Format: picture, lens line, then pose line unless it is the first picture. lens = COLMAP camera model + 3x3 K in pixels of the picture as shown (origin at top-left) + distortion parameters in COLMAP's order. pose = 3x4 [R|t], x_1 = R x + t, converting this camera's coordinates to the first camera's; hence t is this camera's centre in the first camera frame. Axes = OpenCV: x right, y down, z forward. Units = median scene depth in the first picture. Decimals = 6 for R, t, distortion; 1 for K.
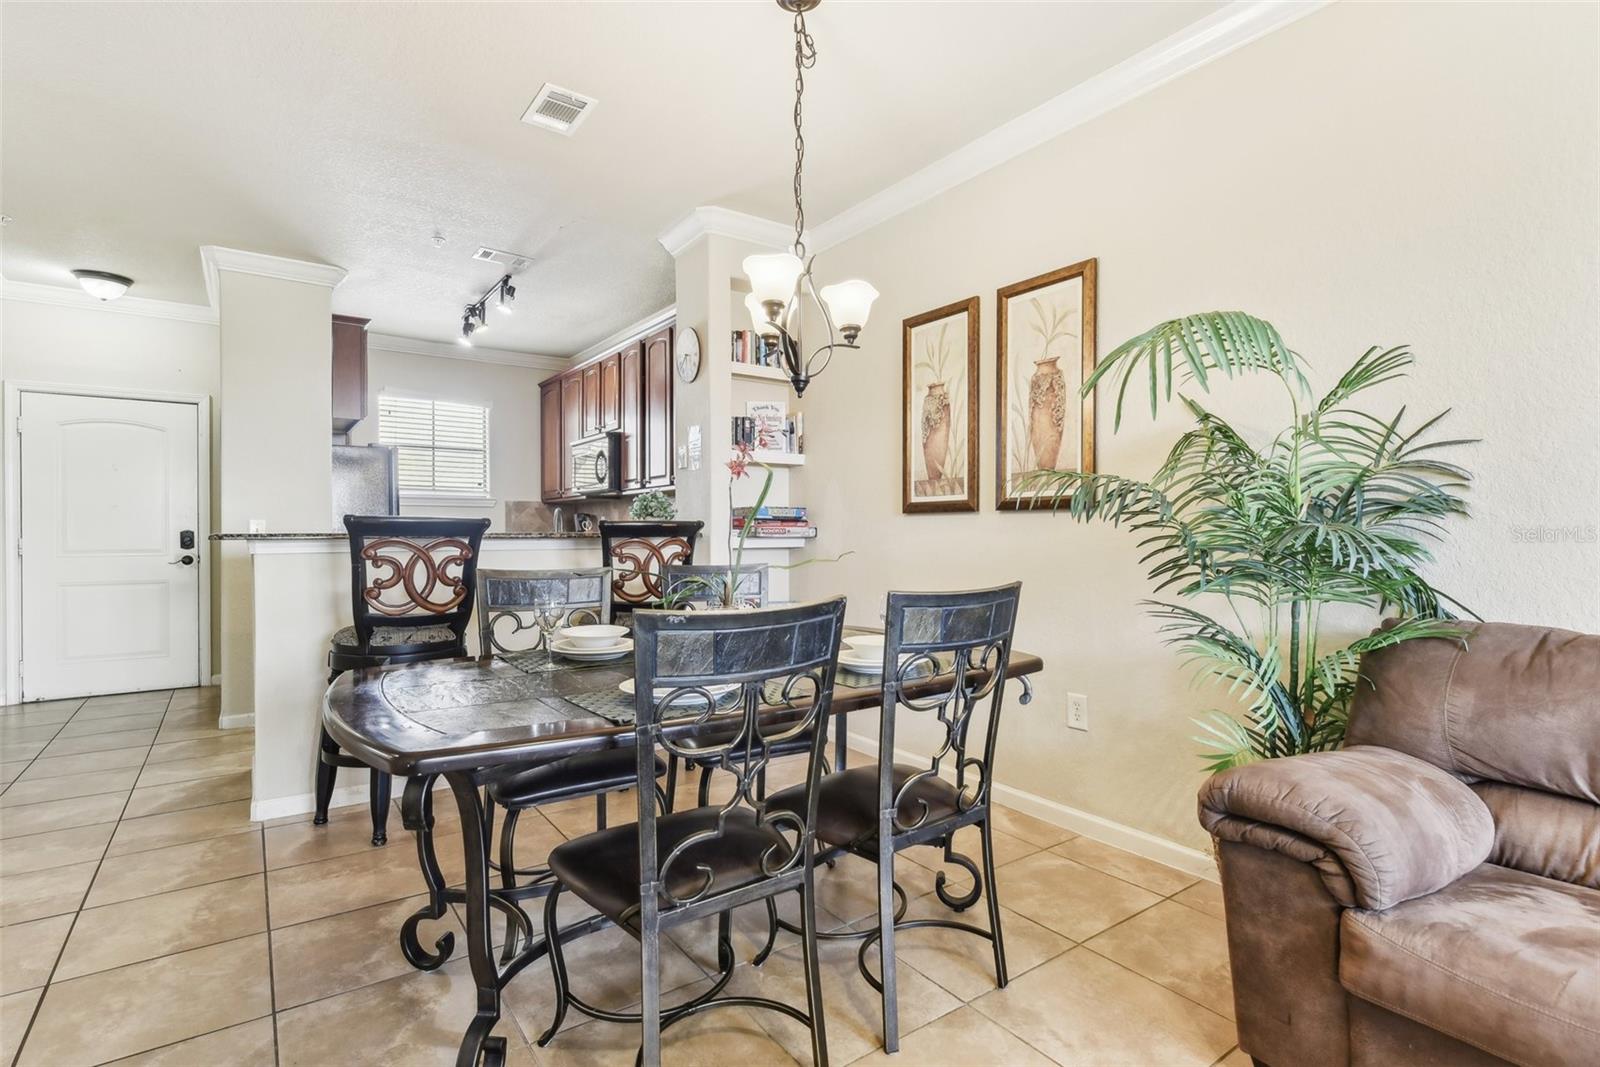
lens RADIAL K [[768.6, 0, 793.8], [0, 768.6, 535.0], [0, 0, 1]] dist [0.002500, 0.000060]
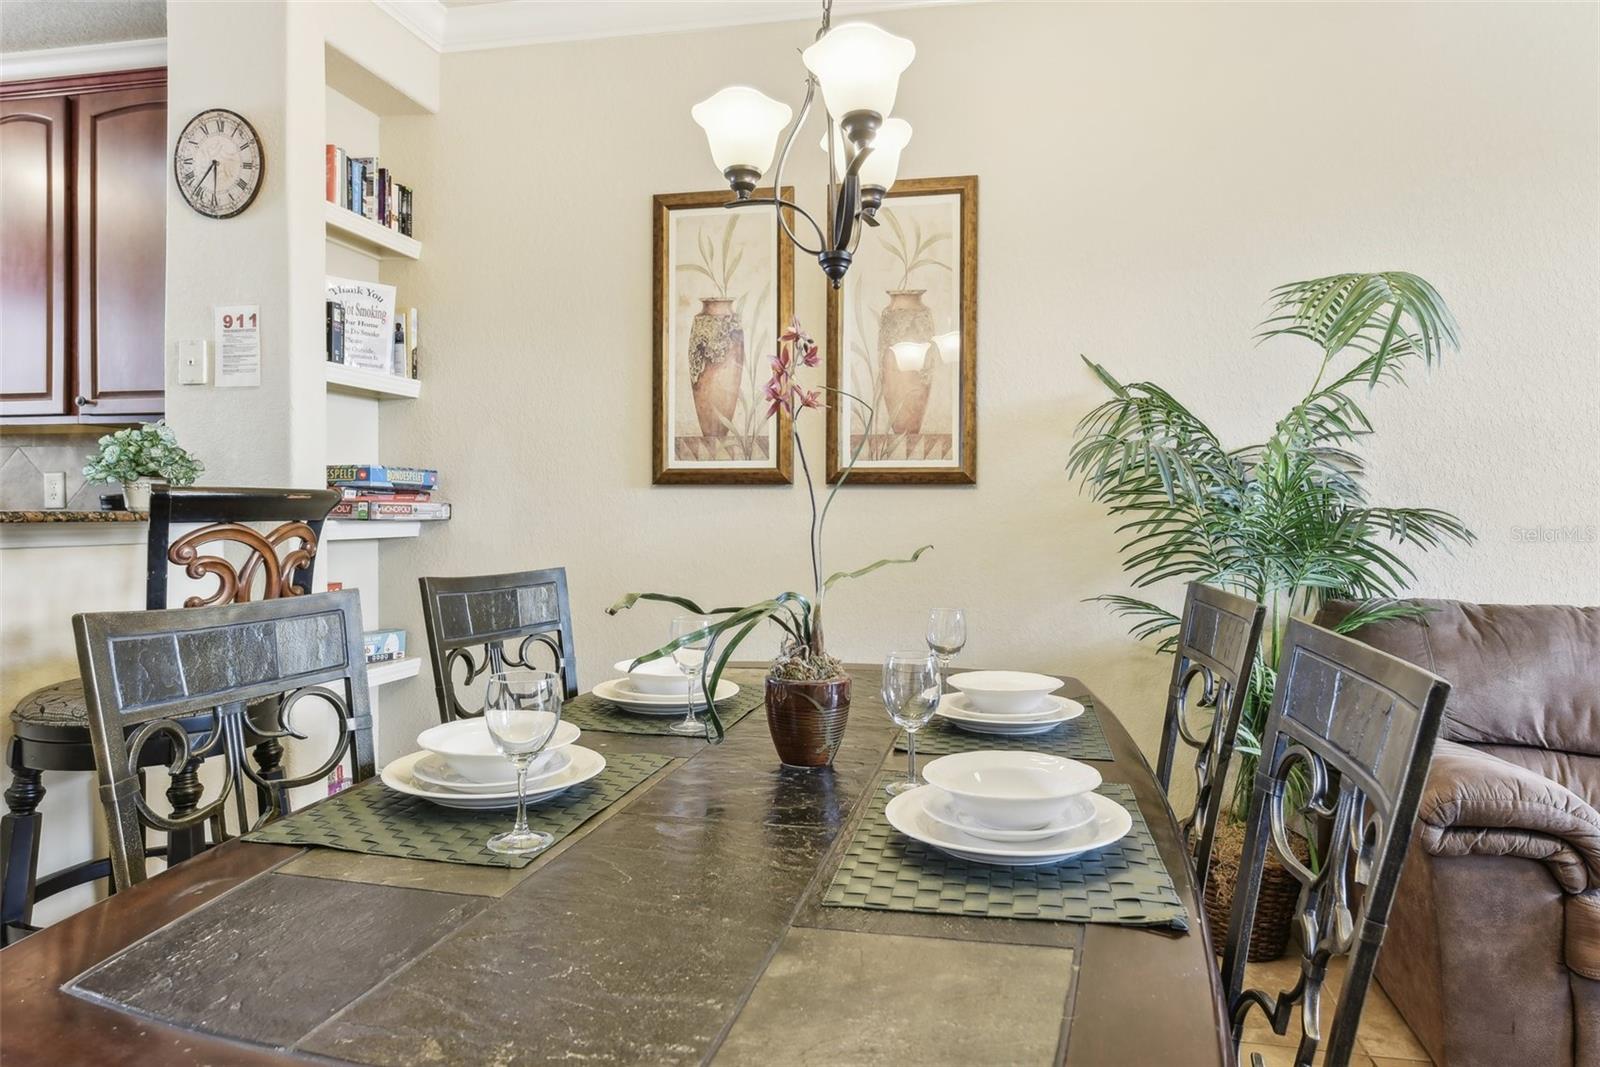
lens RADIAL K [[949.0, 0, 806.4], [0, 949.0, 515.7], [0, 0, 1]] dist [0.001472, -0.000189]
pose [[0.720280, 0.002481, 0.693679, -0.387342], [-0.003014, 0.999995, -0.000447, -0.001363], [-0.693676, -0.001769, 0.720285, 0.365158]]
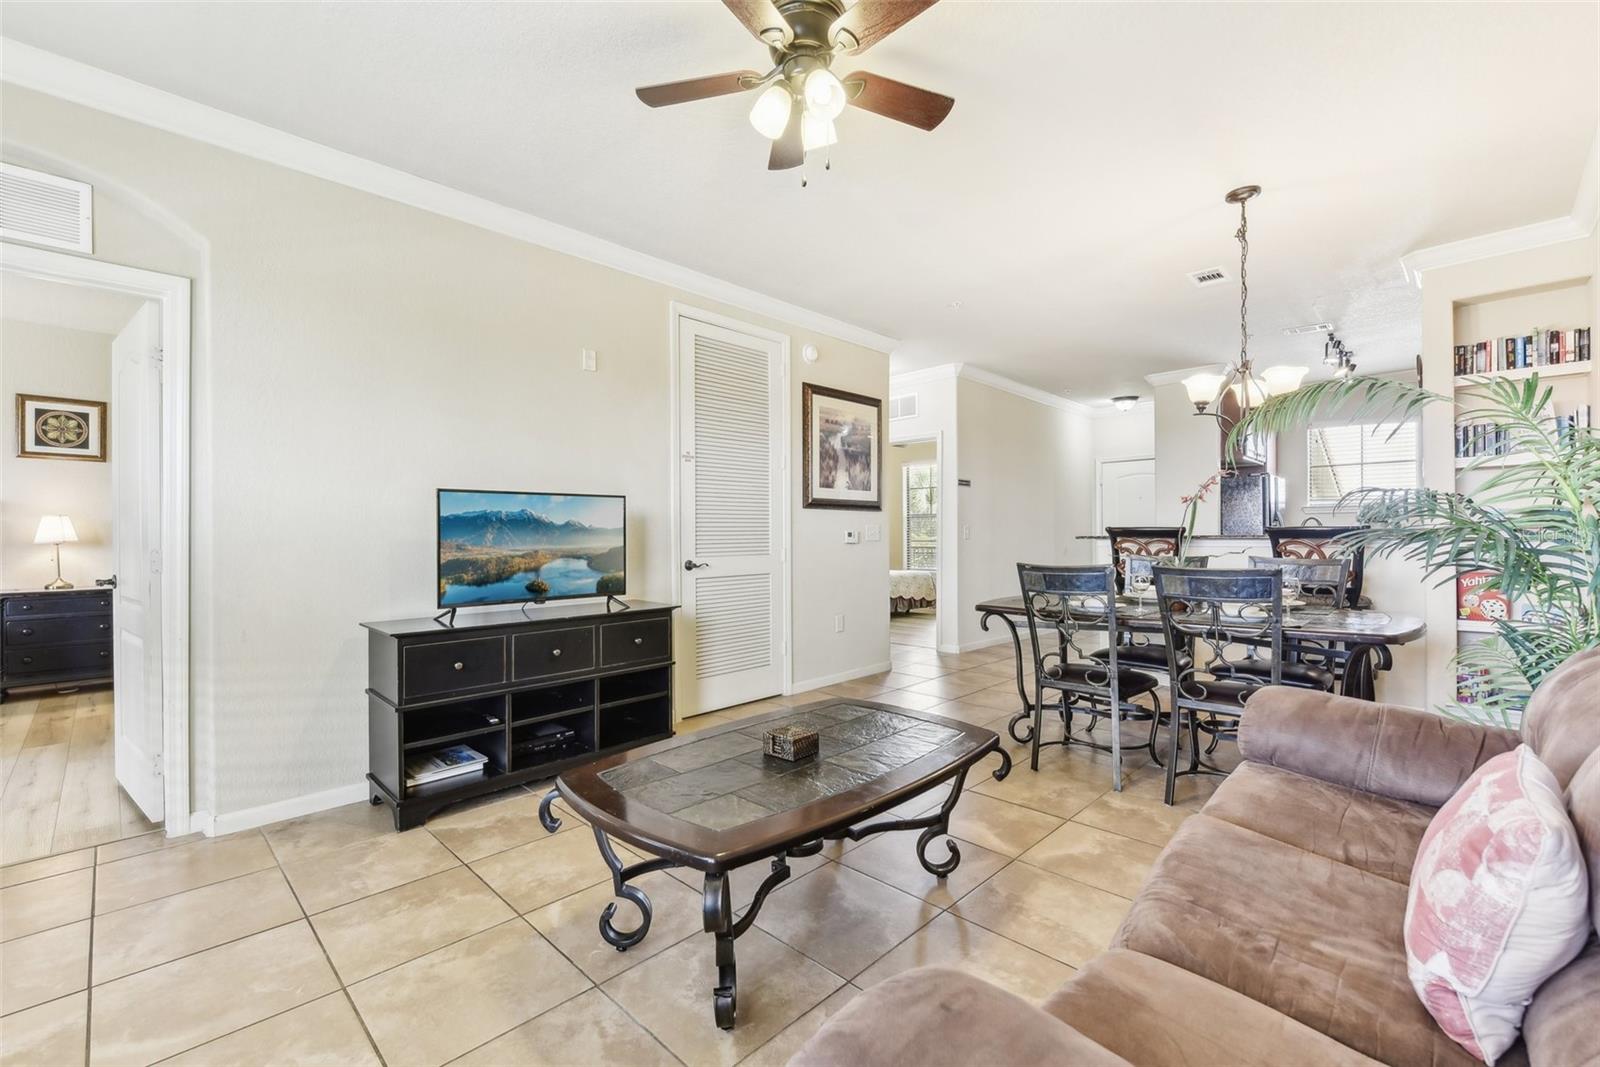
lens RADIAL K [[678.3, 0, 811.1], [0, 678.3, 532.8], [0, 0, 1]] dist [0.000698, -0.001408]
pose [[0.193327, -0.004972, -0.981122, 0.872648], [-0.000954, 0.999986, -0.005255, 0.000212], [0.981134, 0.001952, 0.193319, -0.100709]]
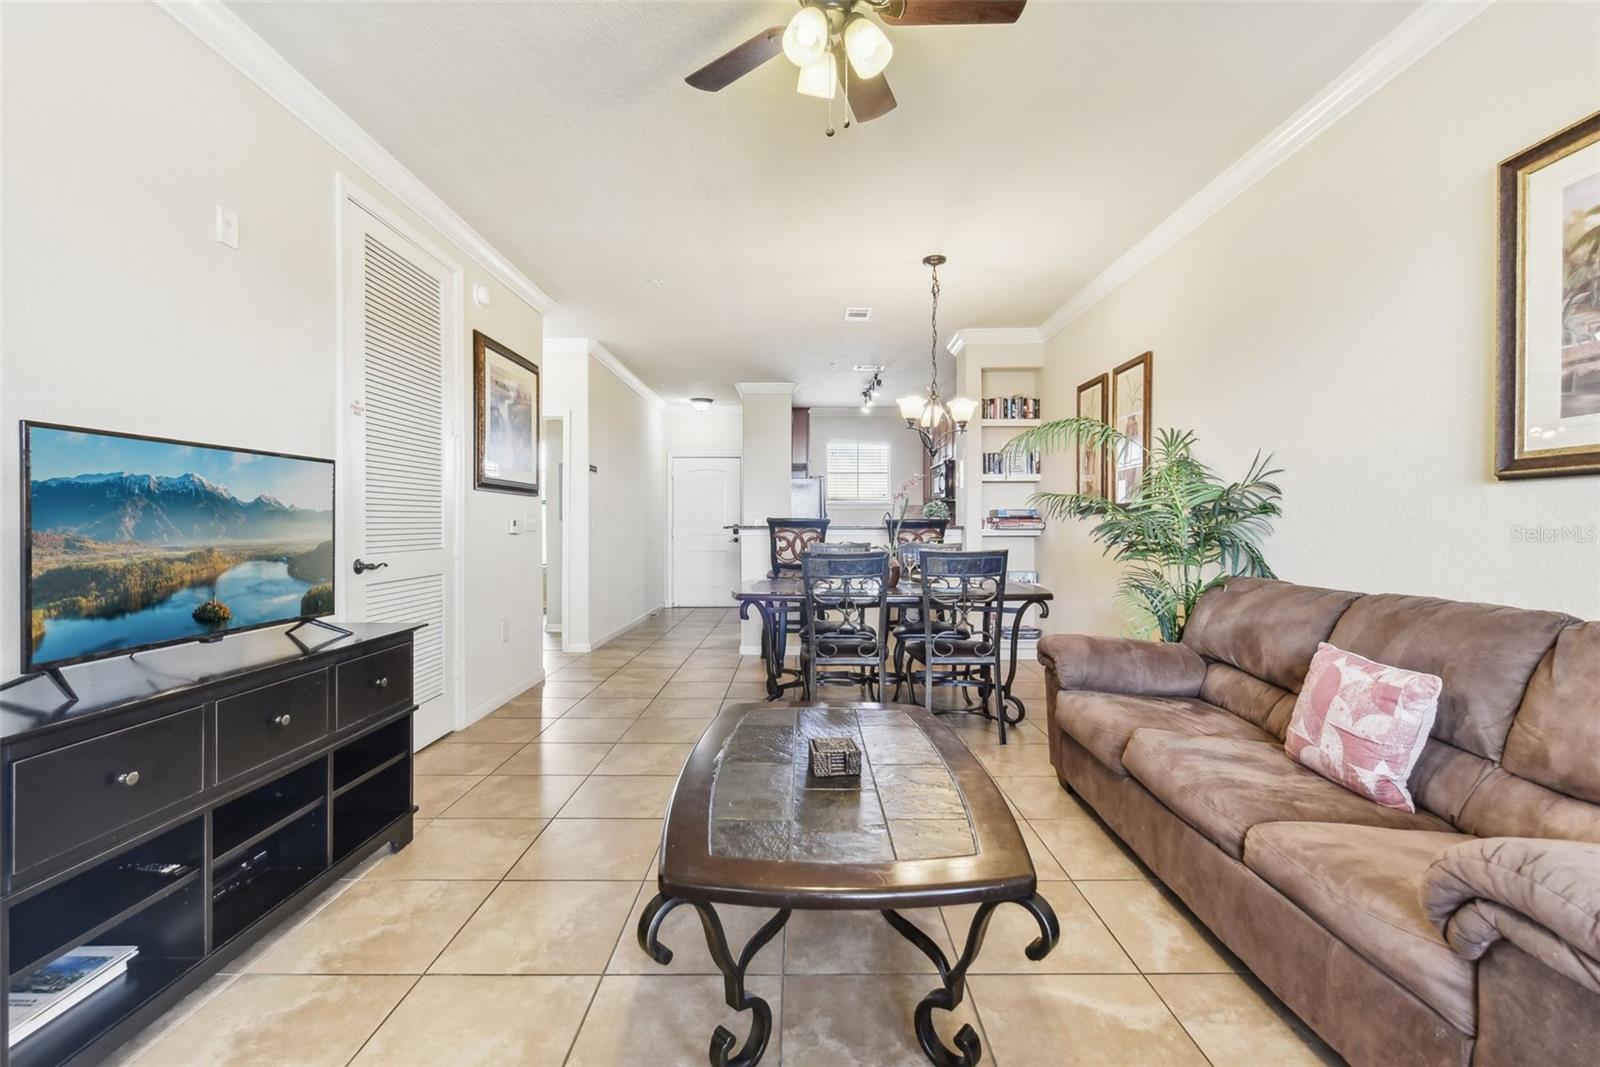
lens RADIAL K [[678.3, 0, 812.0], [0, 678.3, 527.3], [0, 0, 1]] dist [0.000698, -0.001408]
pose [[0.824978, 0.003012, -0.565157, 0.548000], [-0.004025, 0.999992, -0.000546, 0.002313], [0.565151, 0.002725, 0.824983, -0.479586]]
